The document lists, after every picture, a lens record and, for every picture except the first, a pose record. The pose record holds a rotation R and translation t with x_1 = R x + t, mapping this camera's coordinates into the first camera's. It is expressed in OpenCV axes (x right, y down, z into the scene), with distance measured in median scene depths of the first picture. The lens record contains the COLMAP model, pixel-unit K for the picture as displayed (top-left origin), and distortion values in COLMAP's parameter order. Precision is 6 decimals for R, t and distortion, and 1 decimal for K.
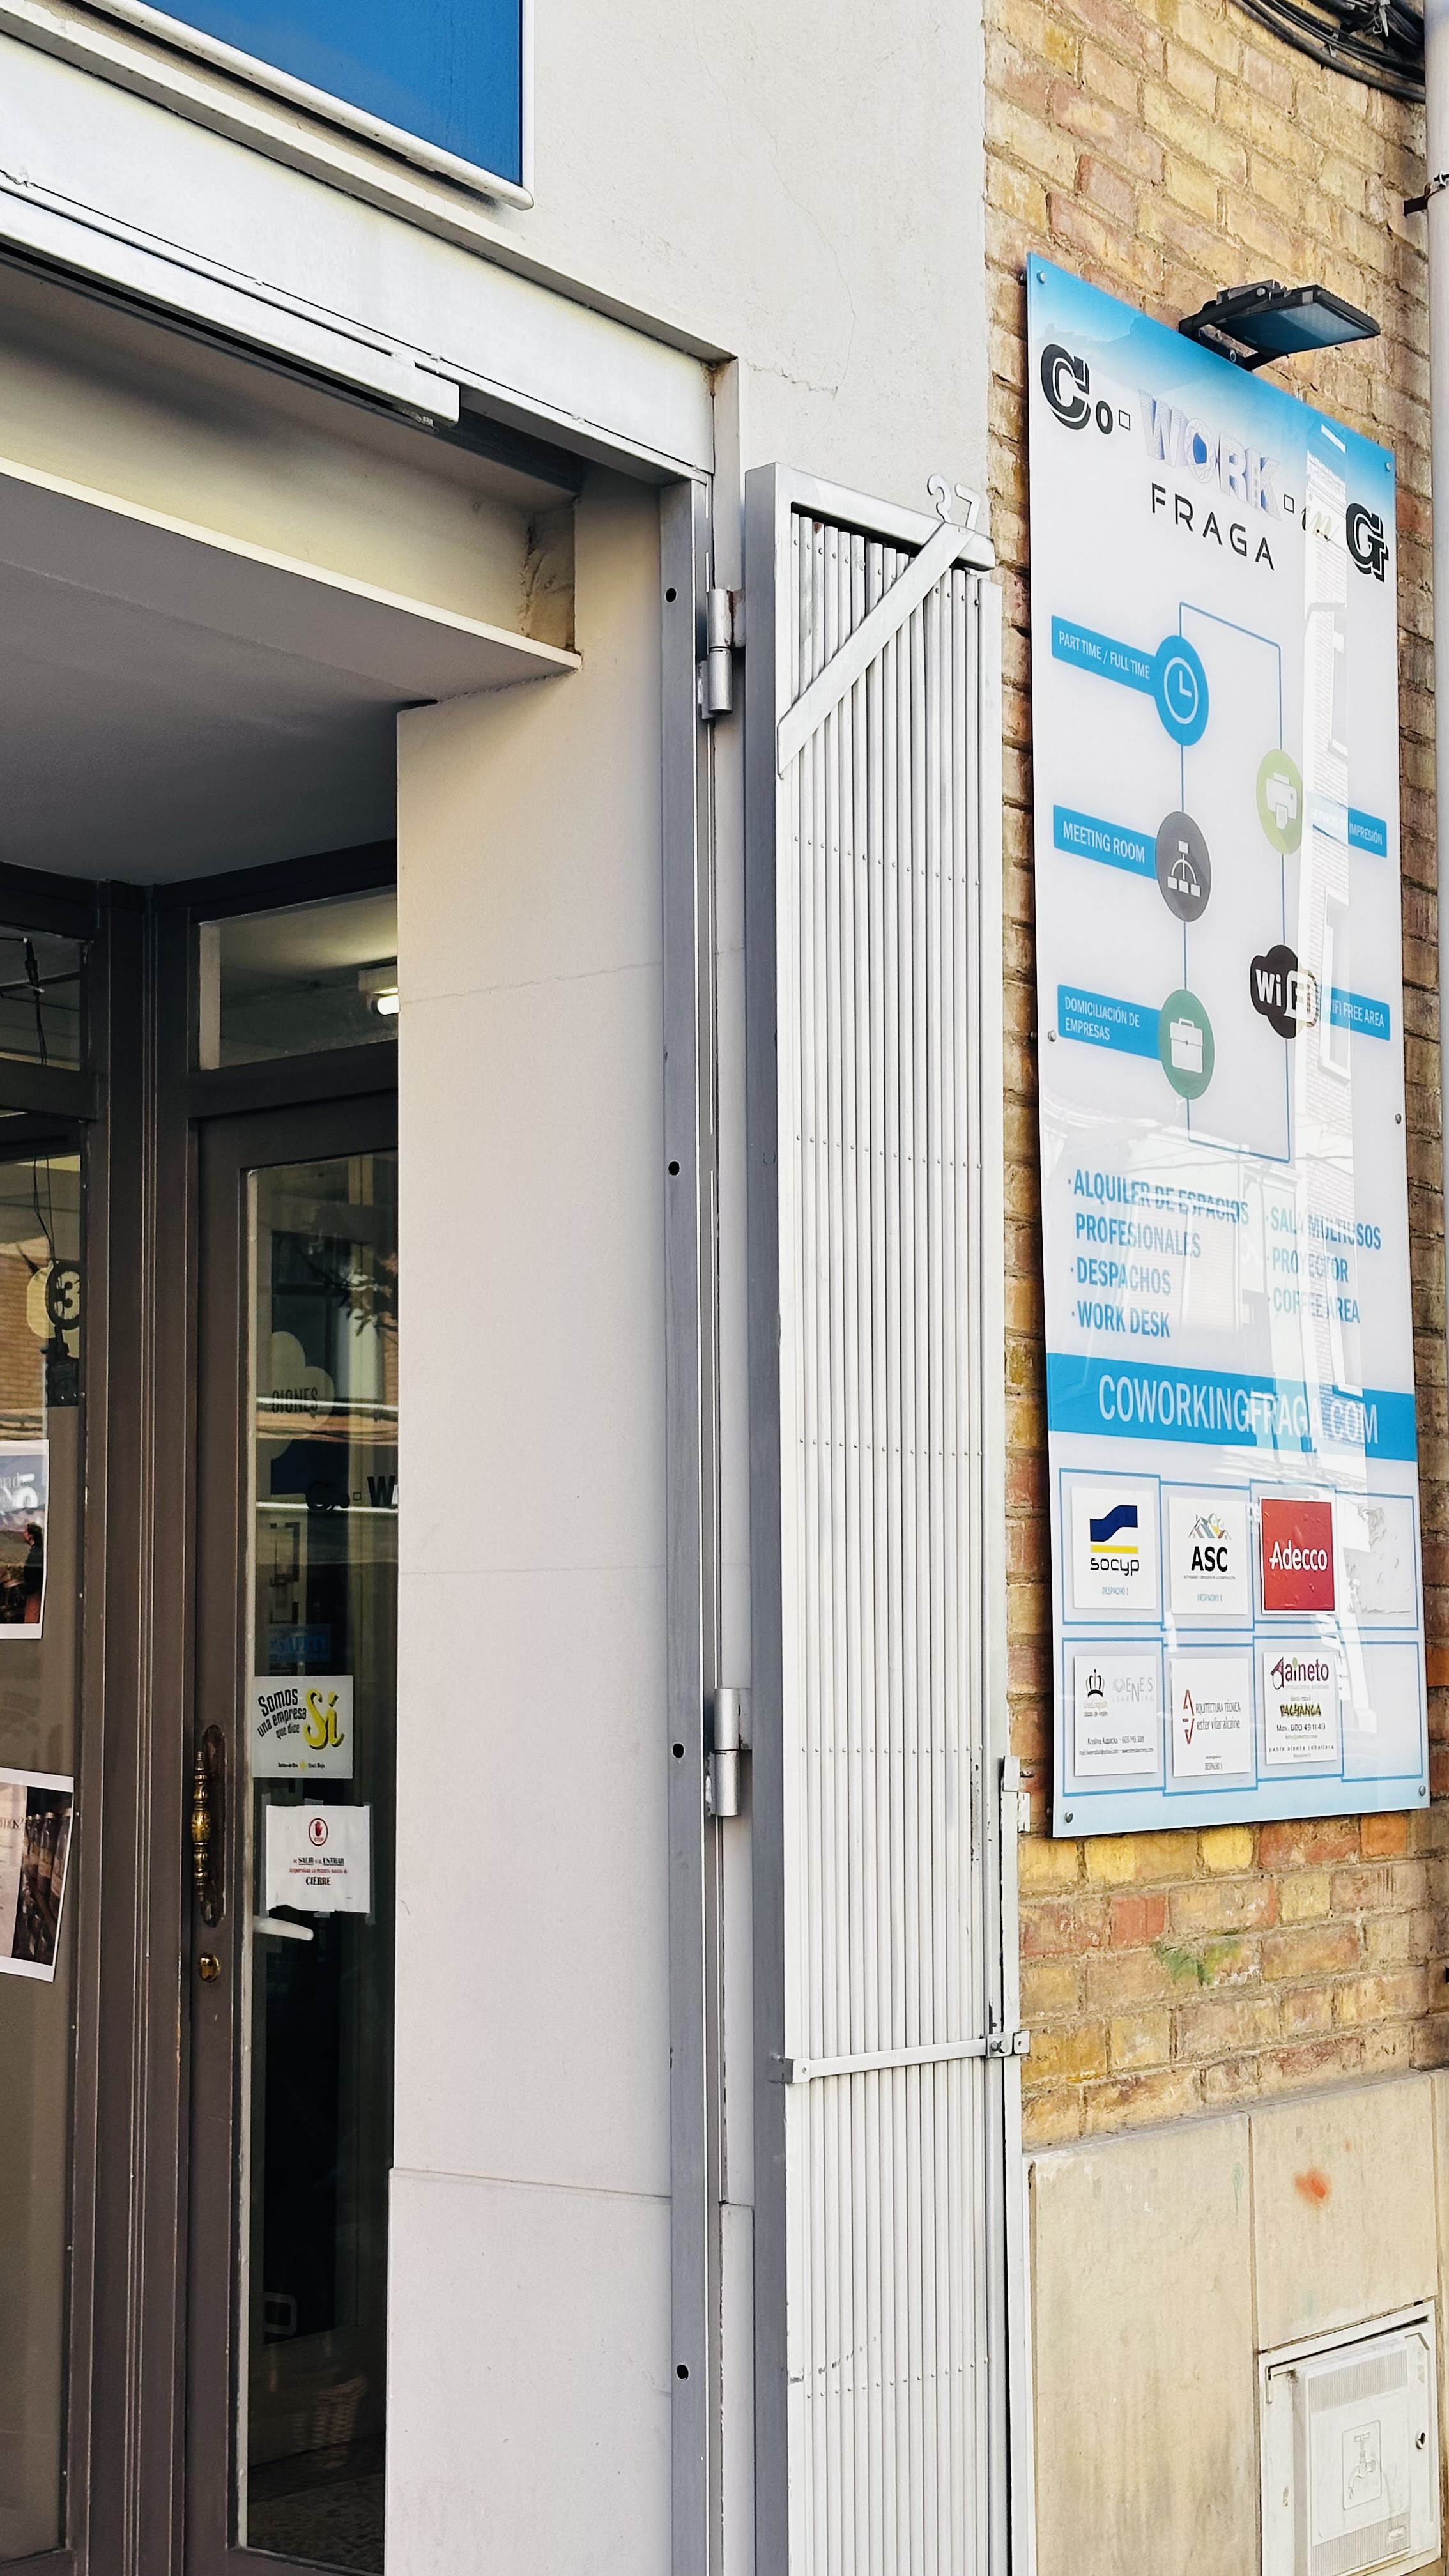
lens RADIAL K [[3546.8, 0, 724.5], [0, 3546.8, 1288.0], [0, 0, 1]] dist [0.170056, -0.143744]
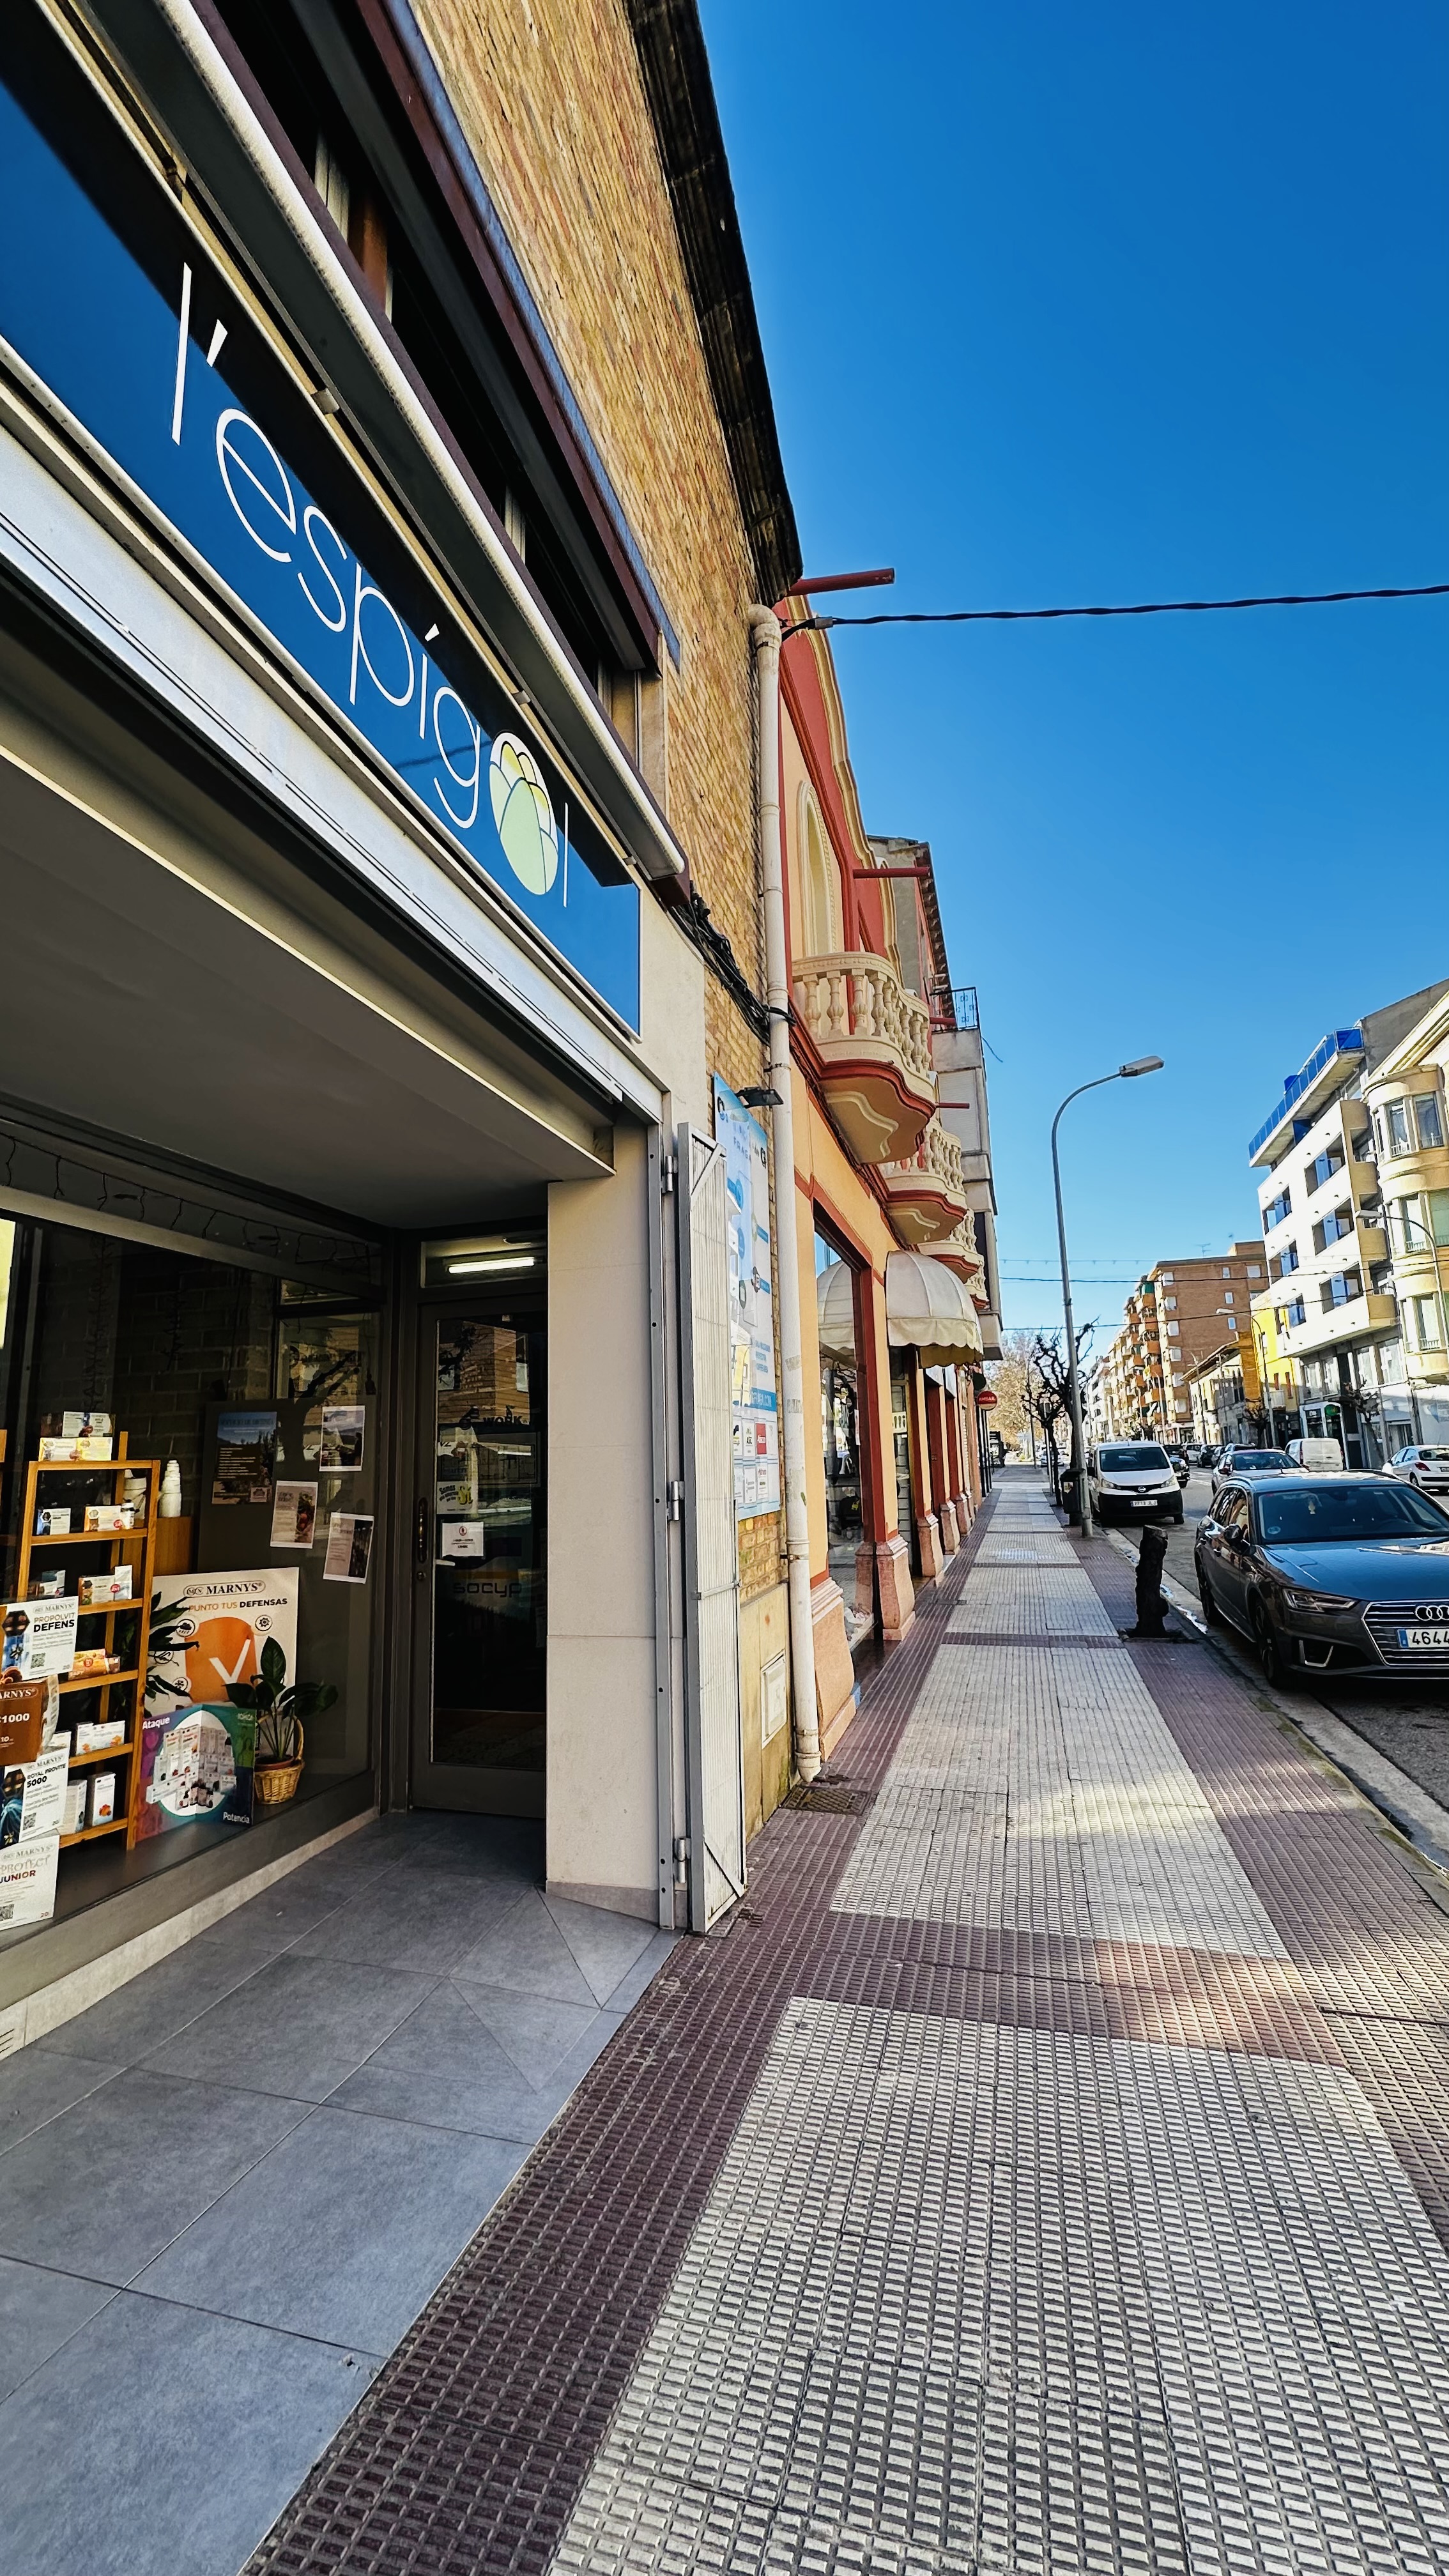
lens RADIAL K [[1015.6, 0, 722.7], [0, 1015.6, 1291.8], [0, 0, 1]] dist [-0.001586, 0.000178]
pose [[0.929956, 0.043548, 0.365084, -0.257532], [-0.018082, 0.997176, -0.072884, 0.003000], [-0.367227, 0.061177, 0.928117, 0.075910]]
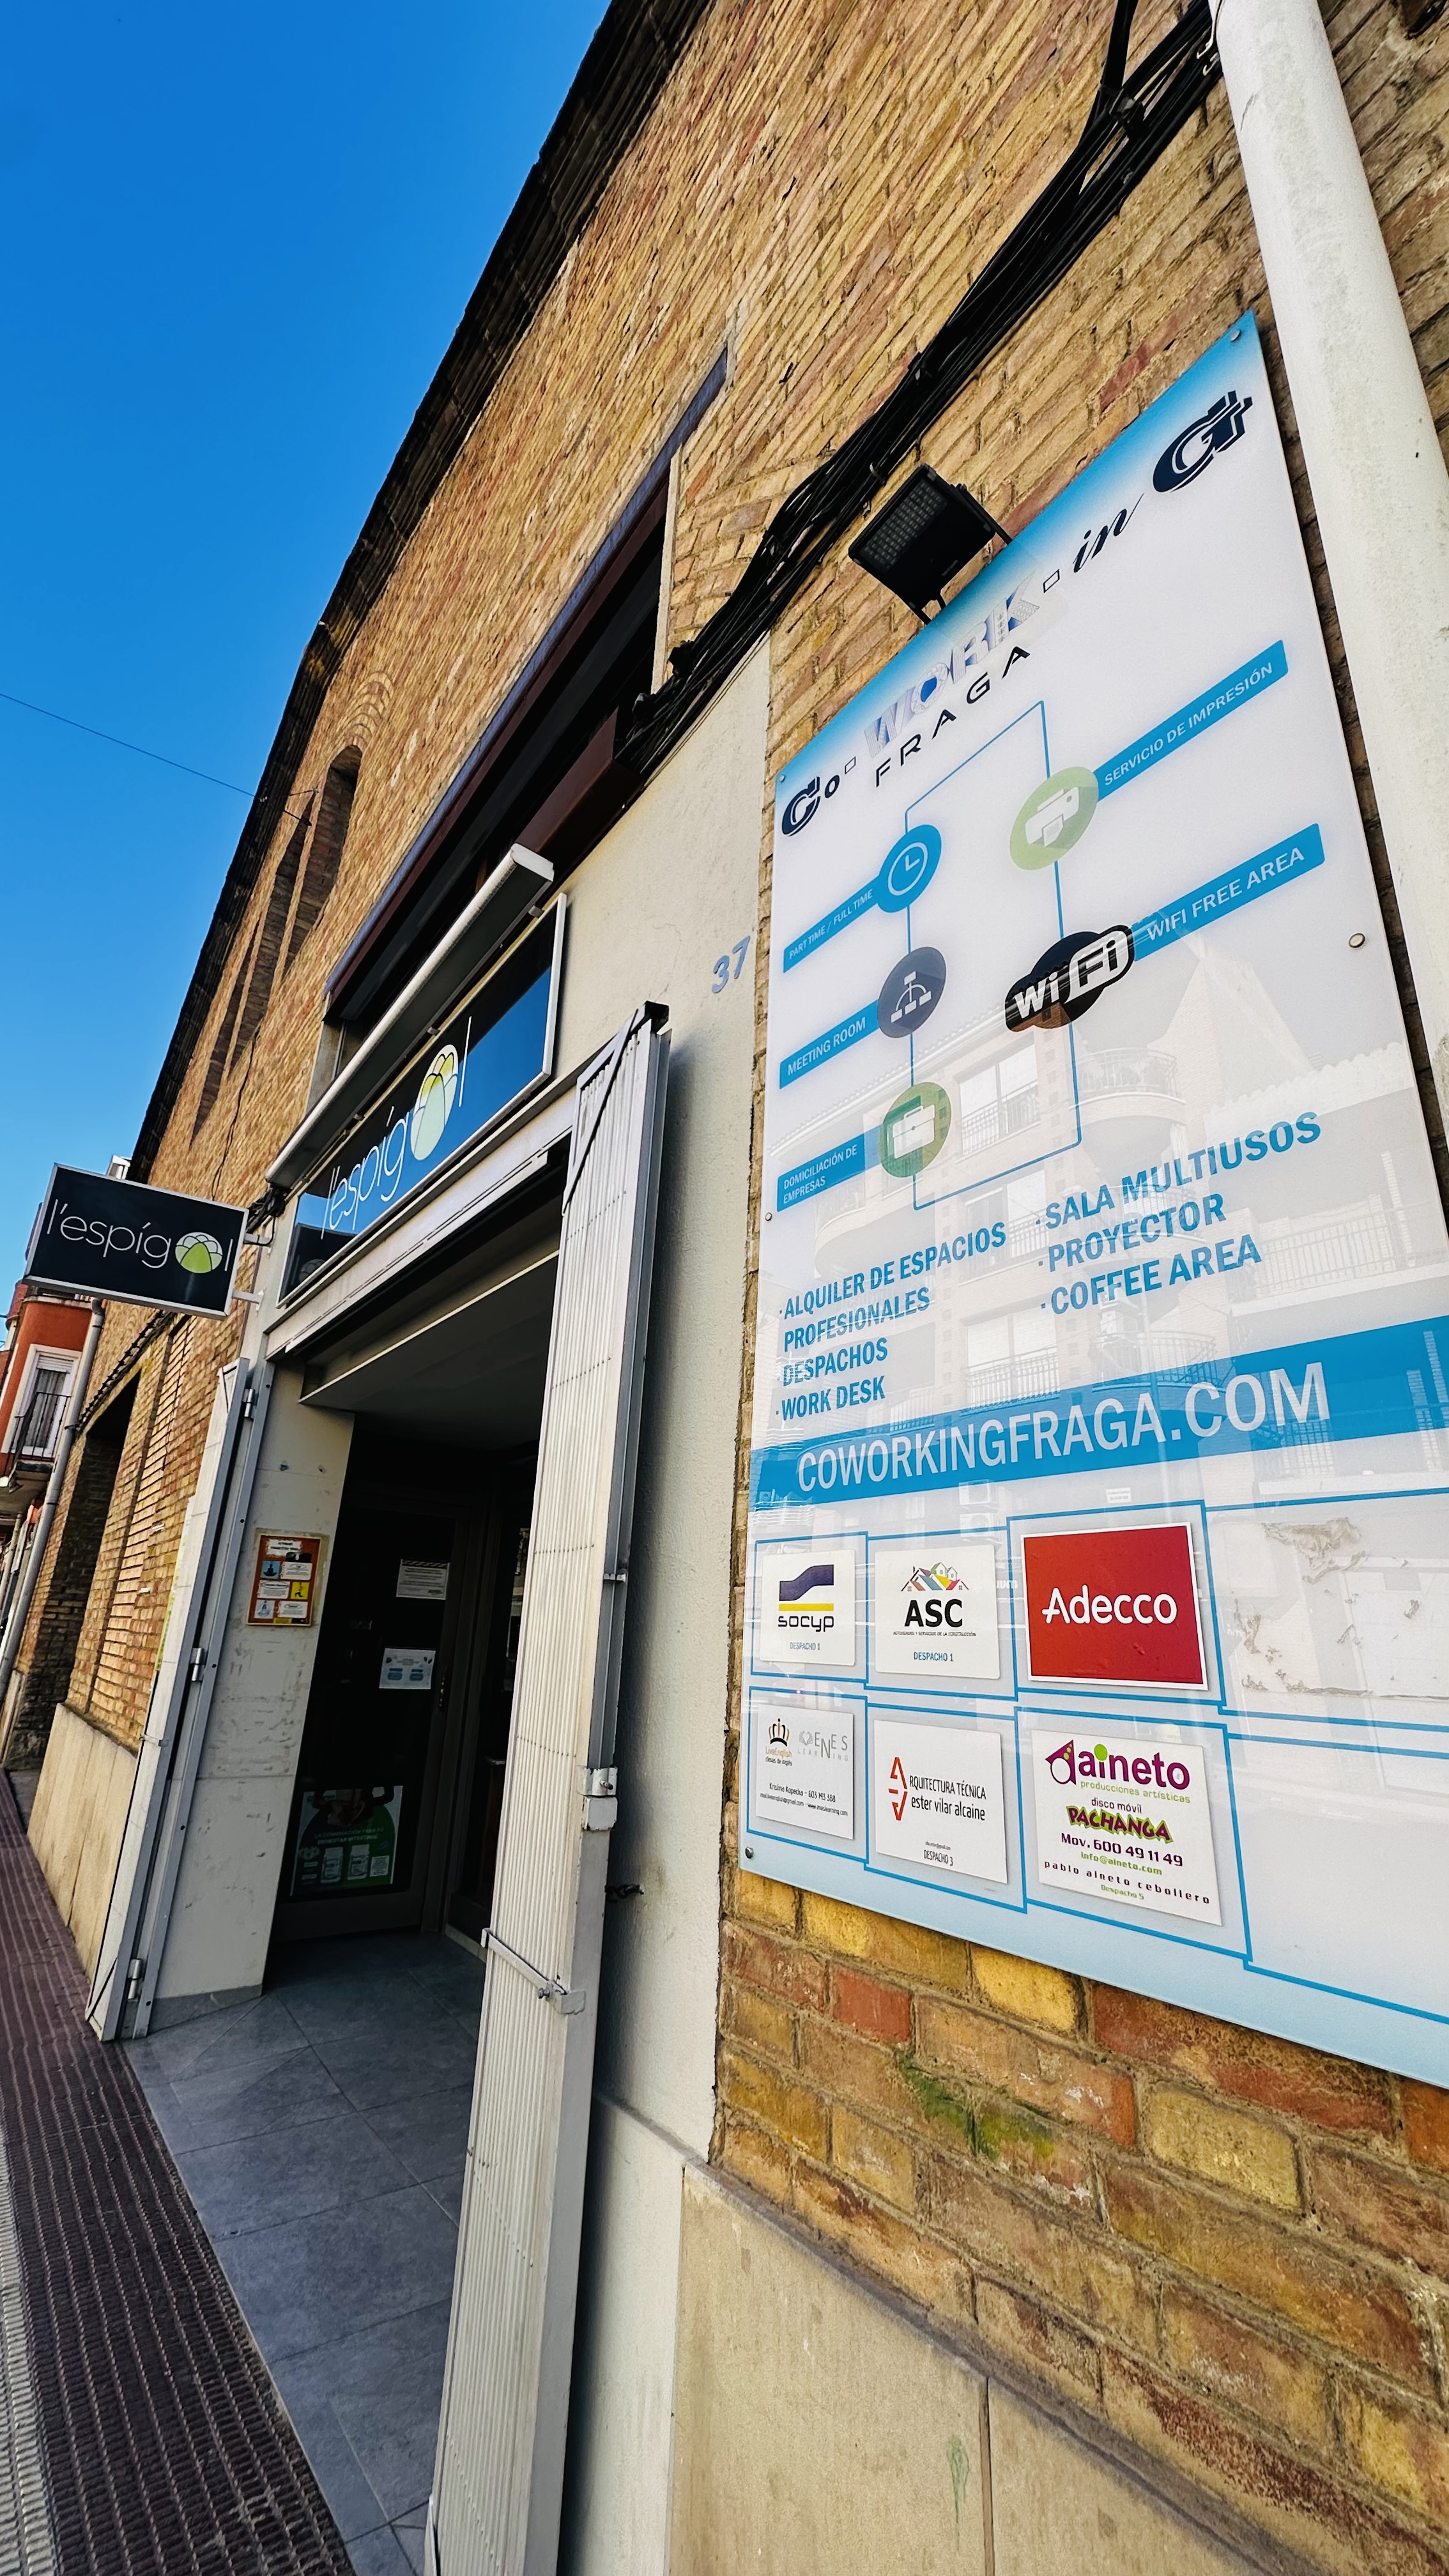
lens RADIAL K [[1035.5, 0, 744.6], [0, 1035.5, 1279.6], [0, 0, 1]] dist [-0.004221, 0.000858]
pose [[-0.269292, -0.325028, -0.906553, 0.425420], [0.060650, 0.933735, -0.352790, 0.086974], [0.961147, -0.149986, -0.231734, 1.025234]]
